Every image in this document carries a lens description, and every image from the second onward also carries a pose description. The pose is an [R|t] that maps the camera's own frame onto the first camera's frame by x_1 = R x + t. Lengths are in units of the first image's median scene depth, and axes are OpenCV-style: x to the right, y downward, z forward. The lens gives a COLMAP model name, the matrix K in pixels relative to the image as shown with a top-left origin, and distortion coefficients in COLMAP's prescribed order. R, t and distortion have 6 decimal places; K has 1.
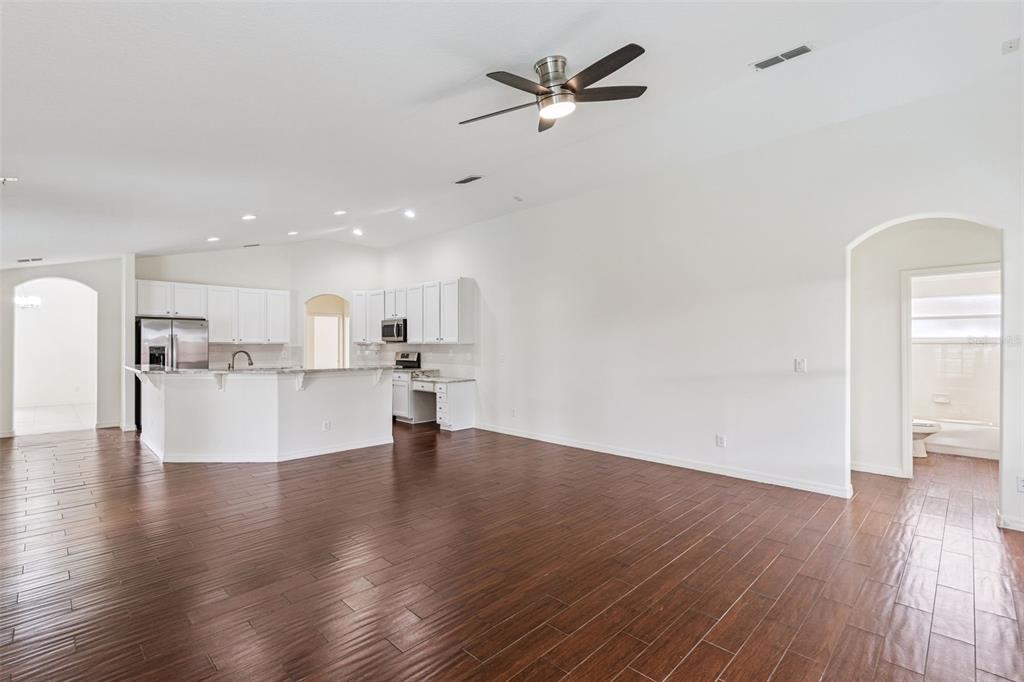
lens RADIAL K [[459.0, 0, 512.0], [0, 459.0, 341.0], [0, 0, 1]] dist [0.002740, 0.000474]
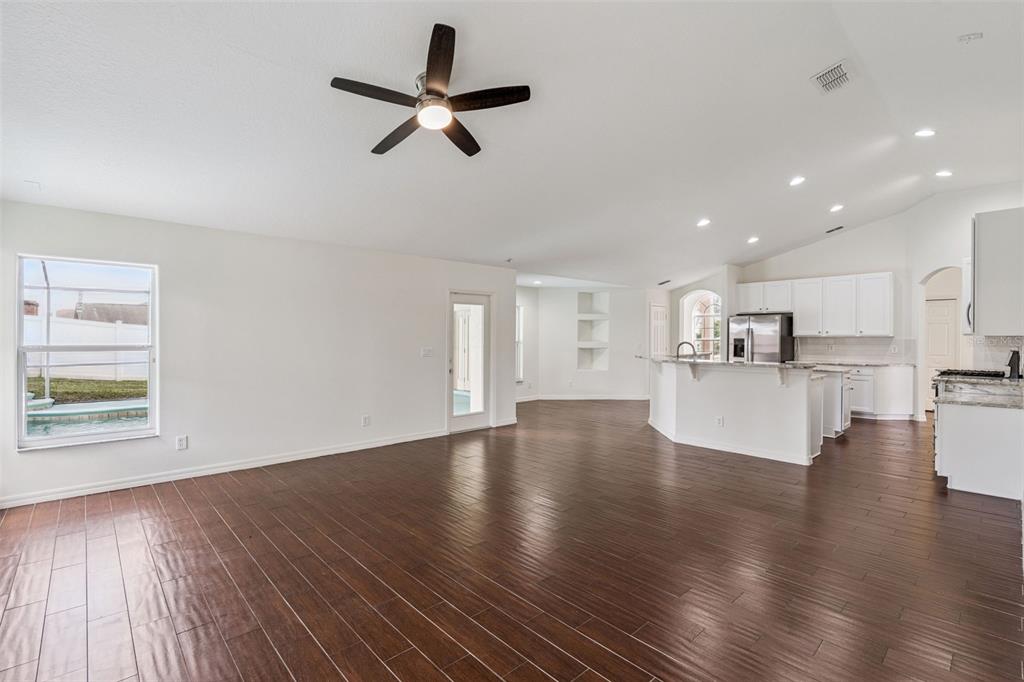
lens RADIAL K [[459.0, 0, 512.0], [0, 459.0, 341.0], [0, 0, 1]] dist [0.002740, 0.000474]
pose [[-0.039417, 0.011408, -0.999158, 0.443465], [0.005553, 0.999922, 0.011197, 0.001978], [0.999207, -0.005107, -0.039477, 0.444425]]
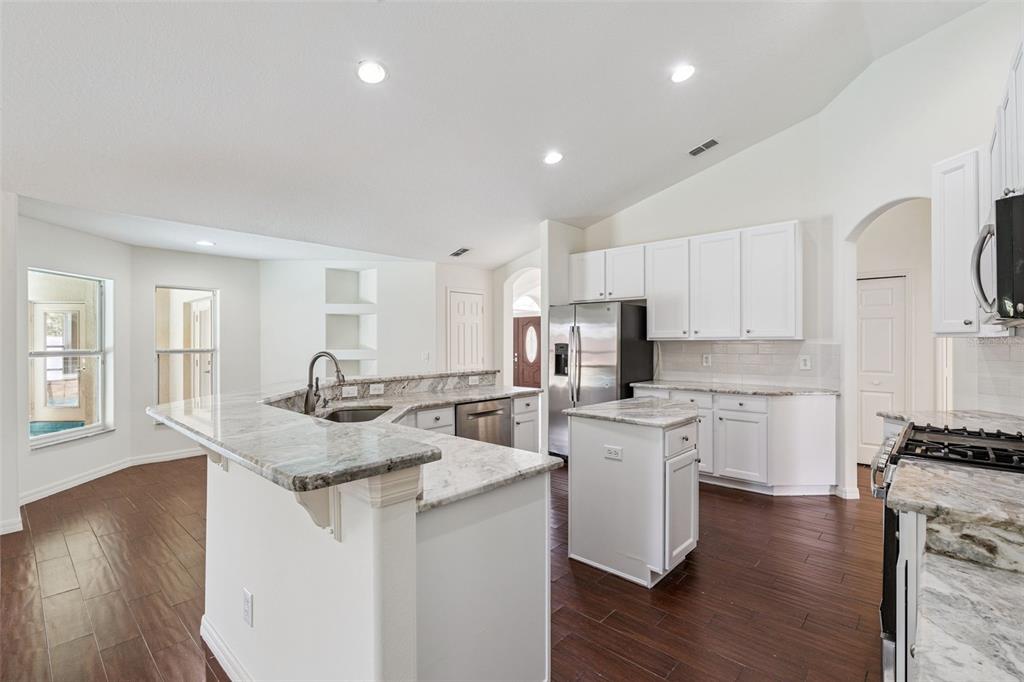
lens RADIAL K [[459.0, 0, 512.0], [0, 459.0, 341.0], [0, 0, 1]] dist [0.002740, 0.000474]
pose [[0.047140, -0.001456, -0.998887, -0.070362], [0.006282, 0.999980, -0.001161, 0.008296], [0.998869, -0.006220, 0.047149, 0.873141]]
